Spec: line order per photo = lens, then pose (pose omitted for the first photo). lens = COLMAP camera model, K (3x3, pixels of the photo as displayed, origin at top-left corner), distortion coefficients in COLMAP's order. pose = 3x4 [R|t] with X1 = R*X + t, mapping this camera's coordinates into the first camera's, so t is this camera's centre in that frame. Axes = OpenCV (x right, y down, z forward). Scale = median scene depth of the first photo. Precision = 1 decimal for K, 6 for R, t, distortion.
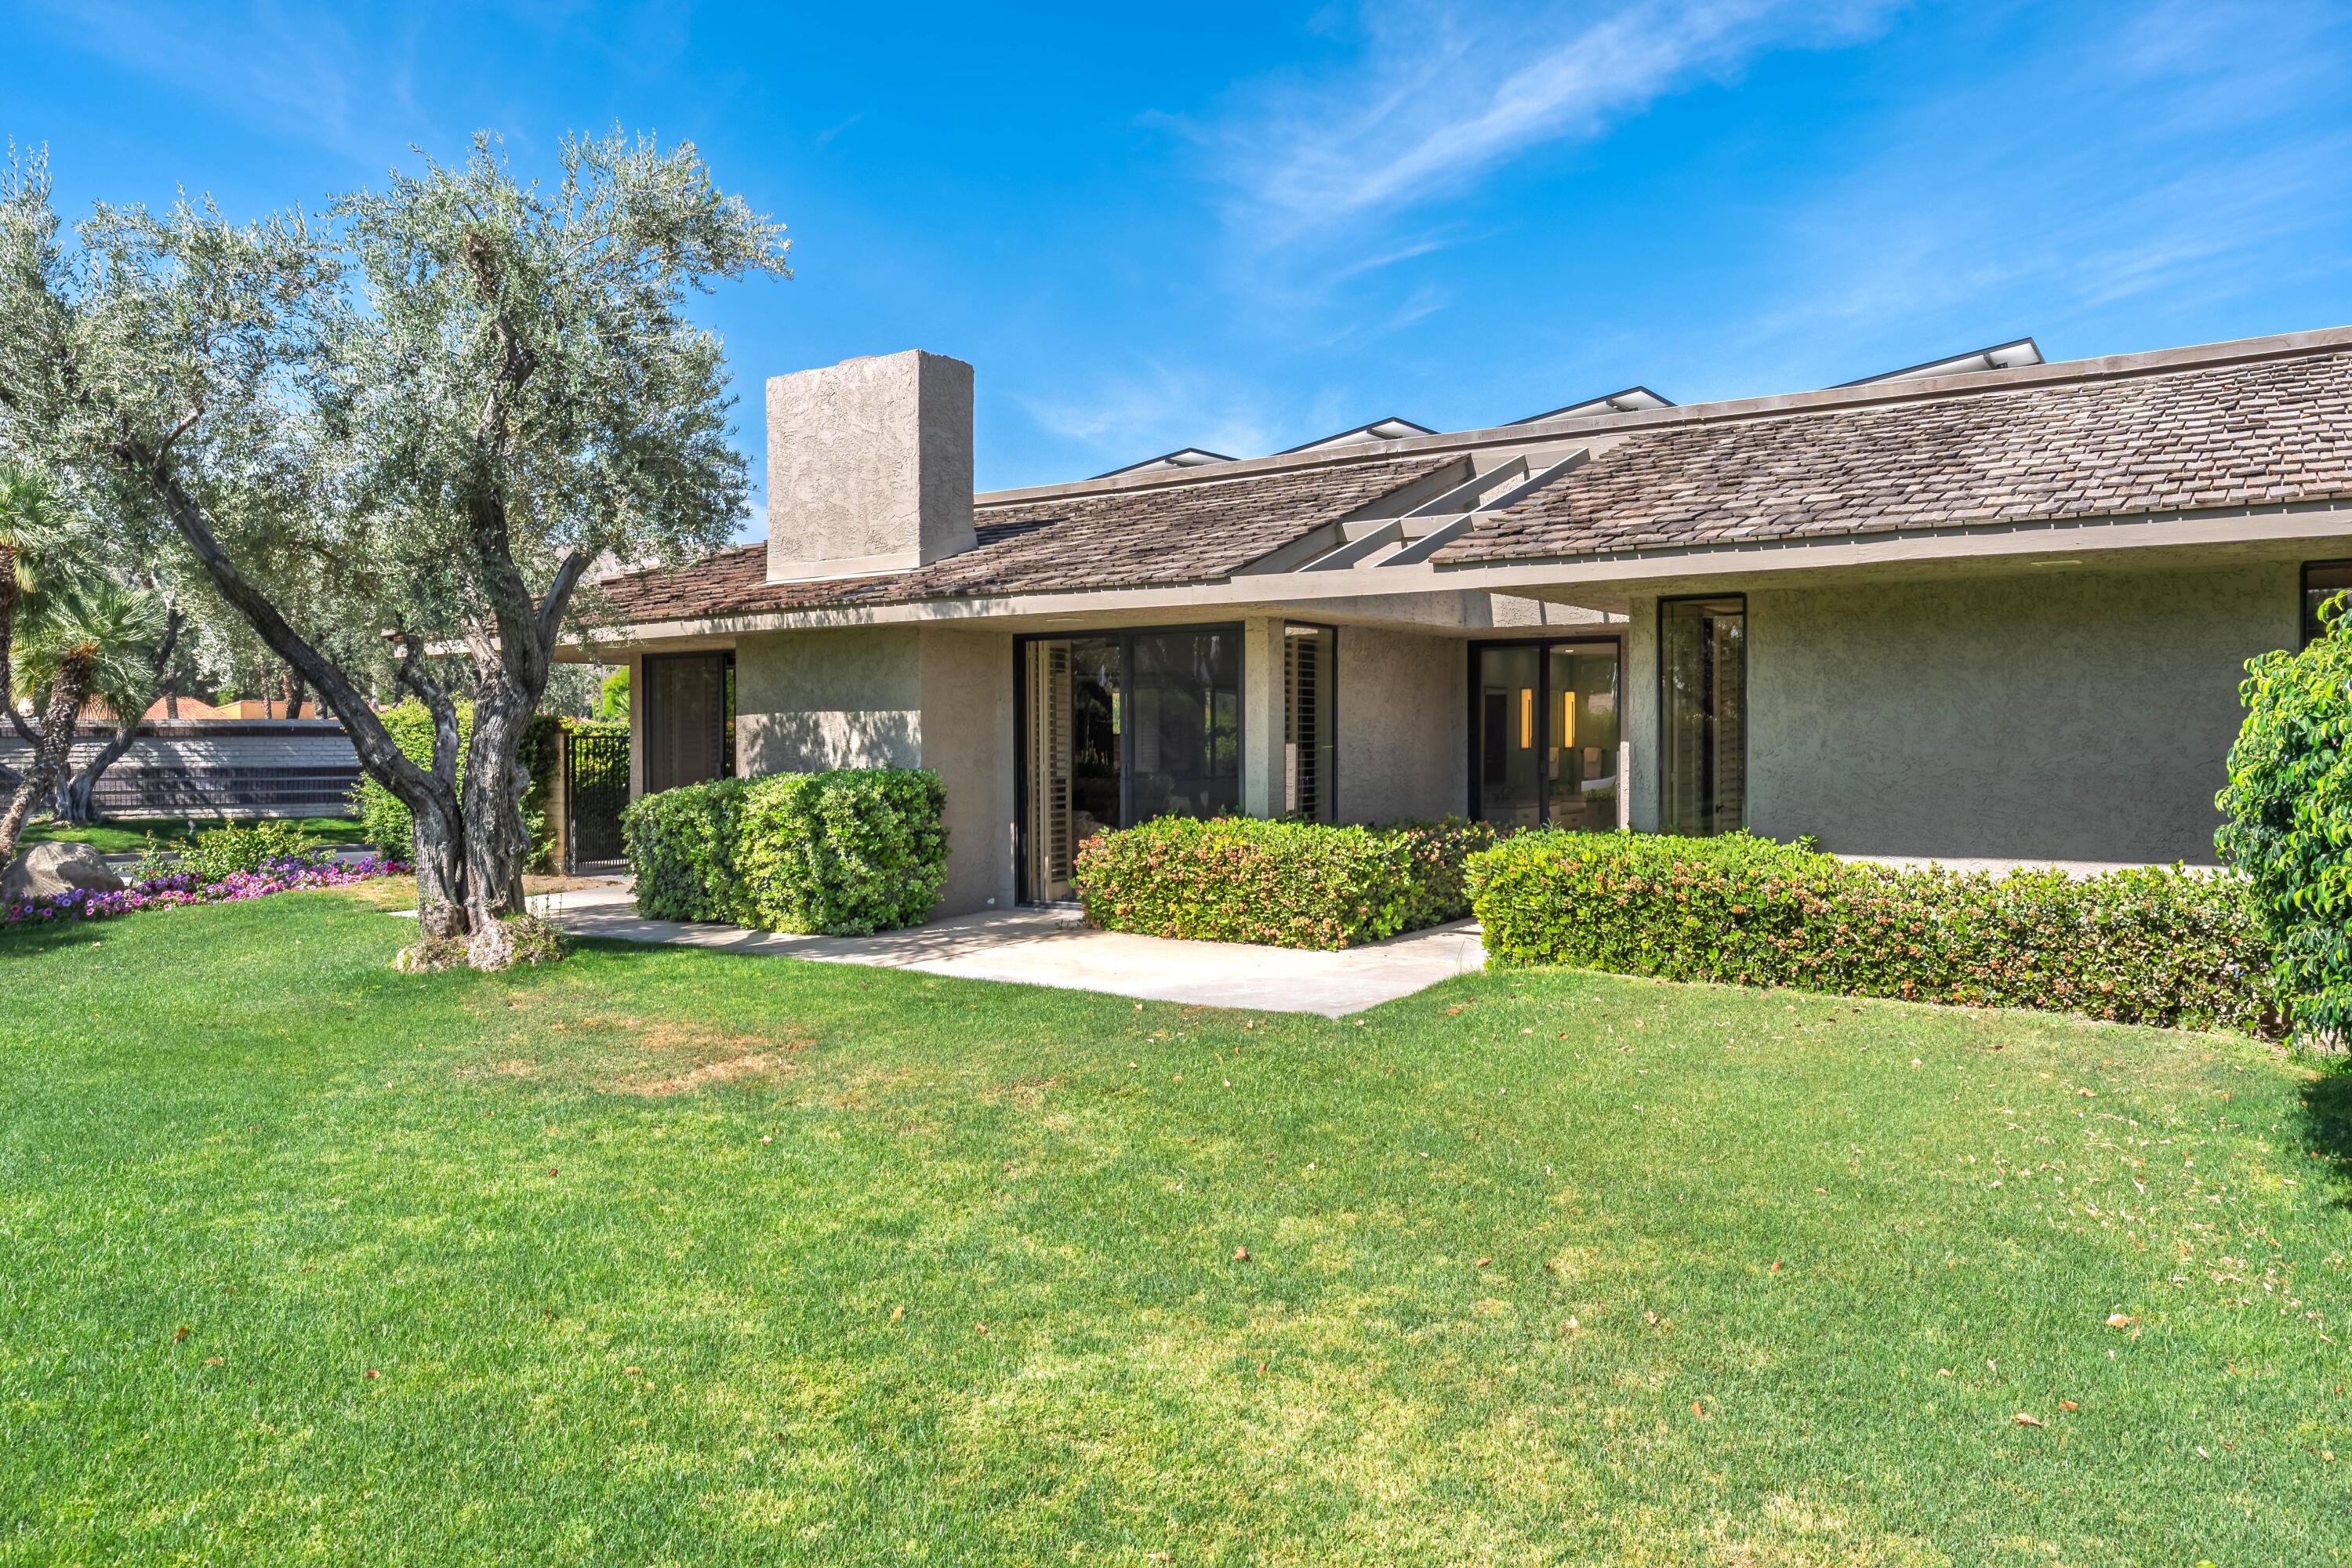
lens RADIAL K [[1669.0, 0, 1186.6], [0, 1669.0, 784.1], [0, 0, 1]] dist [0.011466, 0.000718]
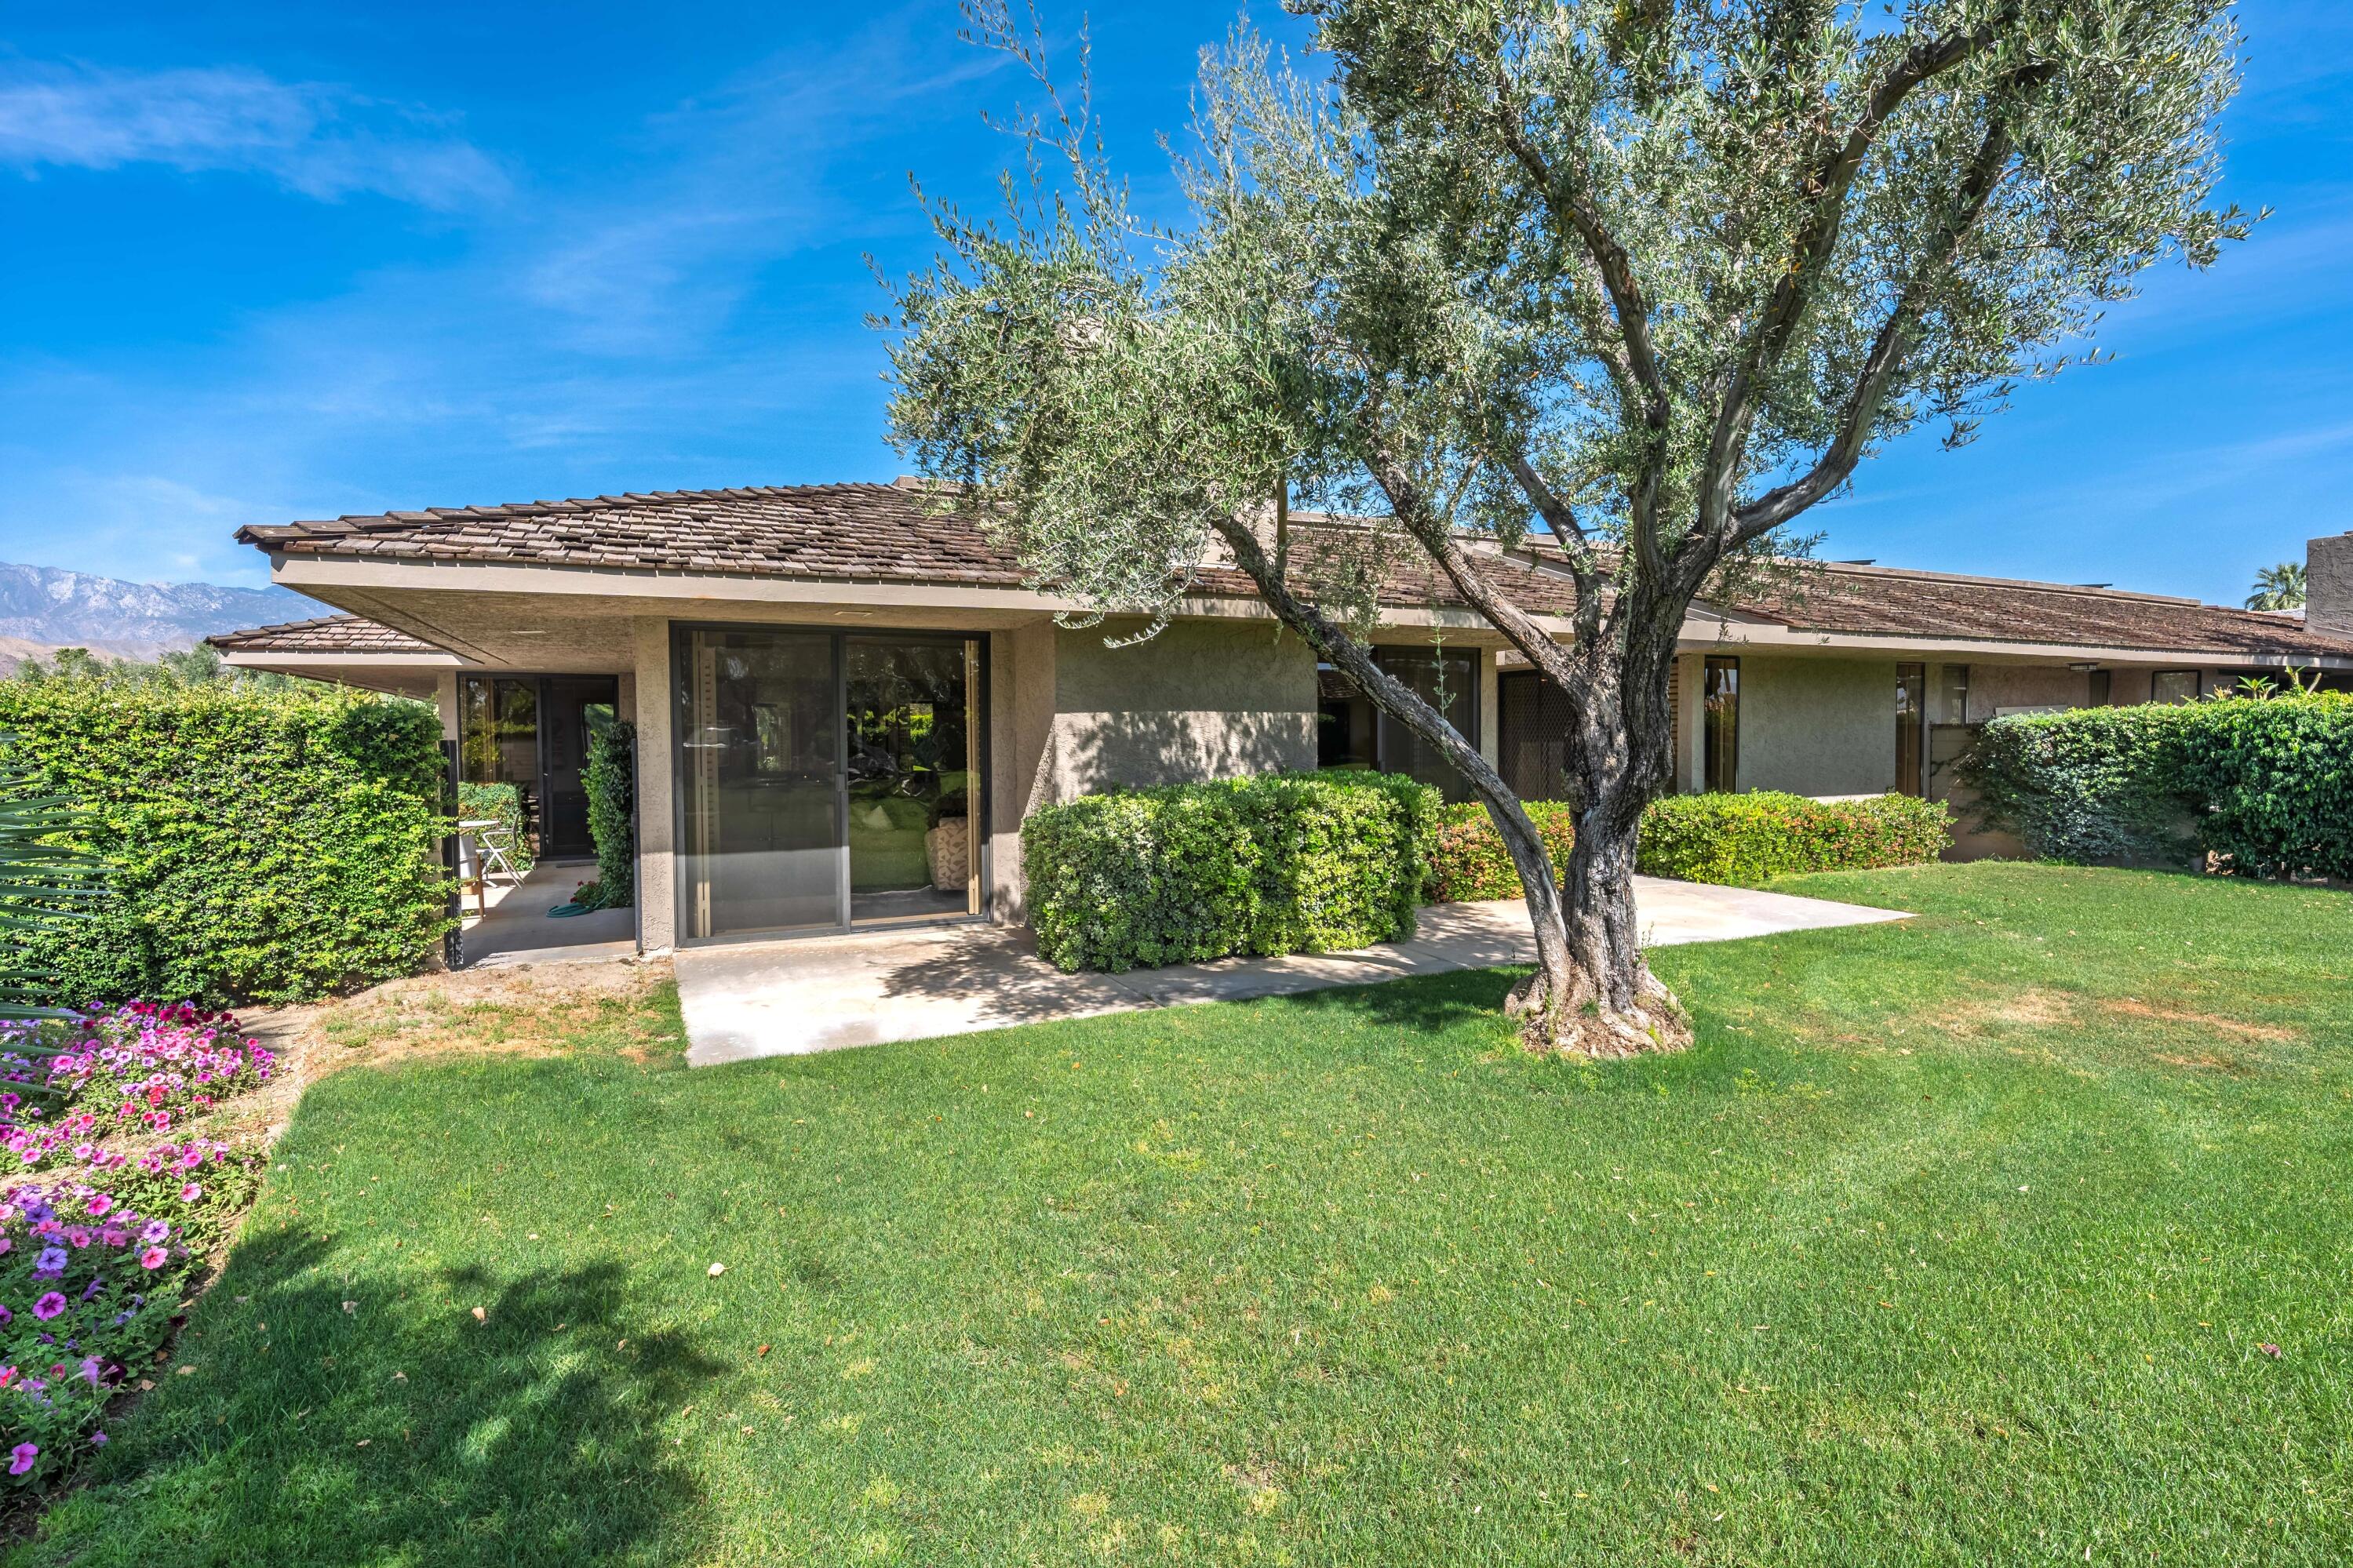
lens RADIAL K [[1070.7, 0, 1179.8], [0, 1070.7, 776.4], [0, 0, 1]] dist [0.000261, 0.000021]
pose [[0.500482, -0.033167, 0.865112, -1.606910], [0.022968, 0.999423, 0.025029, -0.049411], [-0.865442, 0.007343, 0.500955, 1.578953]]
